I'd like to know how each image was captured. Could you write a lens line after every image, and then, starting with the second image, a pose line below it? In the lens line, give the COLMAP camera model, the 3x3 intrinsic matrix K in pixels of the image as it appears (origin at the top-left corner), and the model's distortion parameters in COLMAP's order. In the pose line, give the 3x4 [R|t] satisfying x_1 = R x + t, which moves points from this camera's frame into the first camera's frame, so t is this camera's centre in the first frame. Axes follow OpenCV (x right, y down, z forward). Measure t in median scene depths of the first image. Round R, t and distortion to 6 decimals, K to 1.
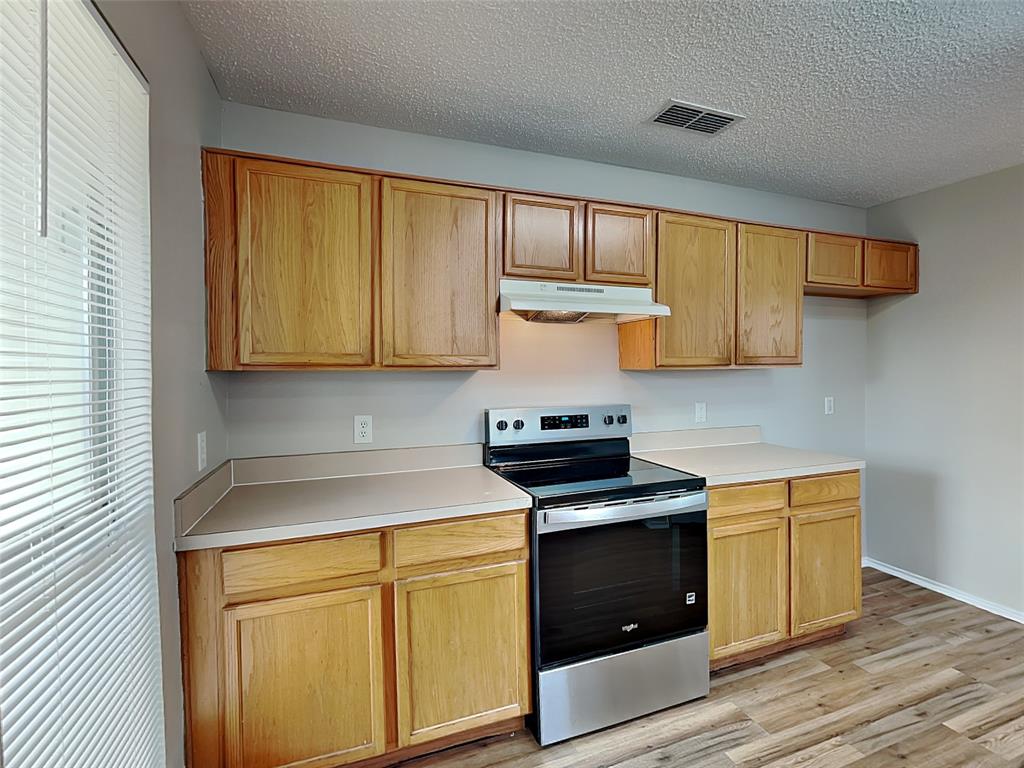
lens RADIAL K [[500.4, 0, 513.2], [0, 500.4, 378.3], [0, 0, 1]] dist [0.000617, -0.000244]
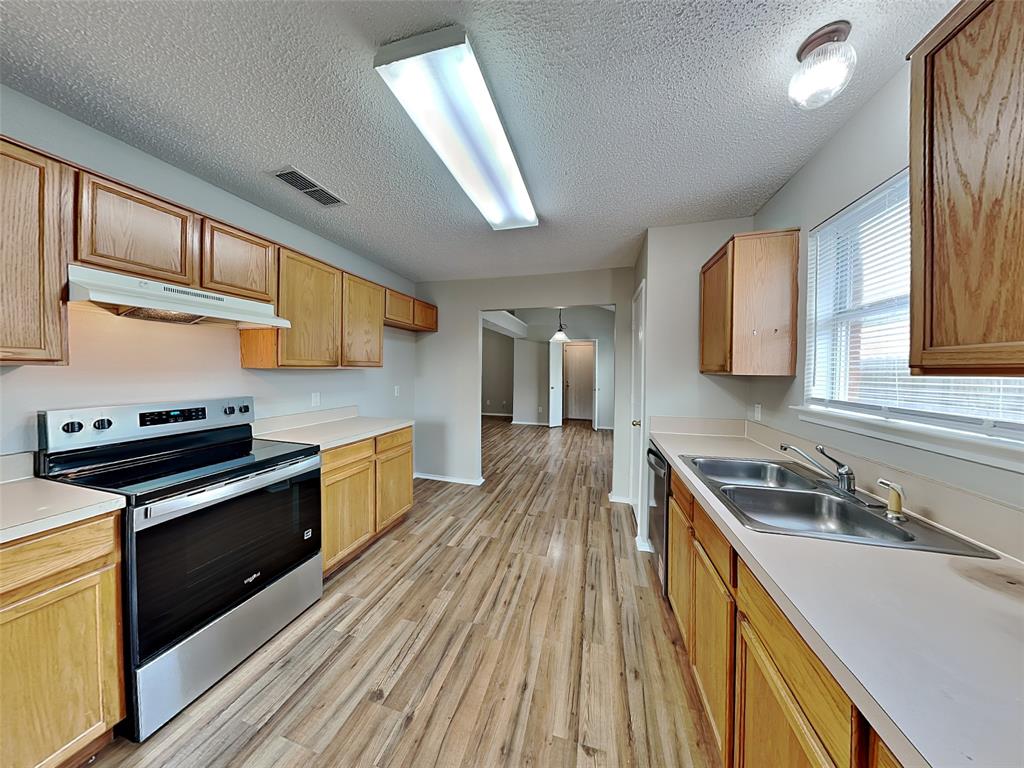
lens RADIAL K [[500.4, 0, 513.2], [0, 500.4, 378.3], [0, 0, 1]] dist [0.000617, -0.000244]
pose [[0.515349, -0.001768, 0.856979, -0.510445], [0.000362, 0.999998, 0.001845, 0.006207], [-0.856981, -0.000640, 0.515348, -0.189277]]
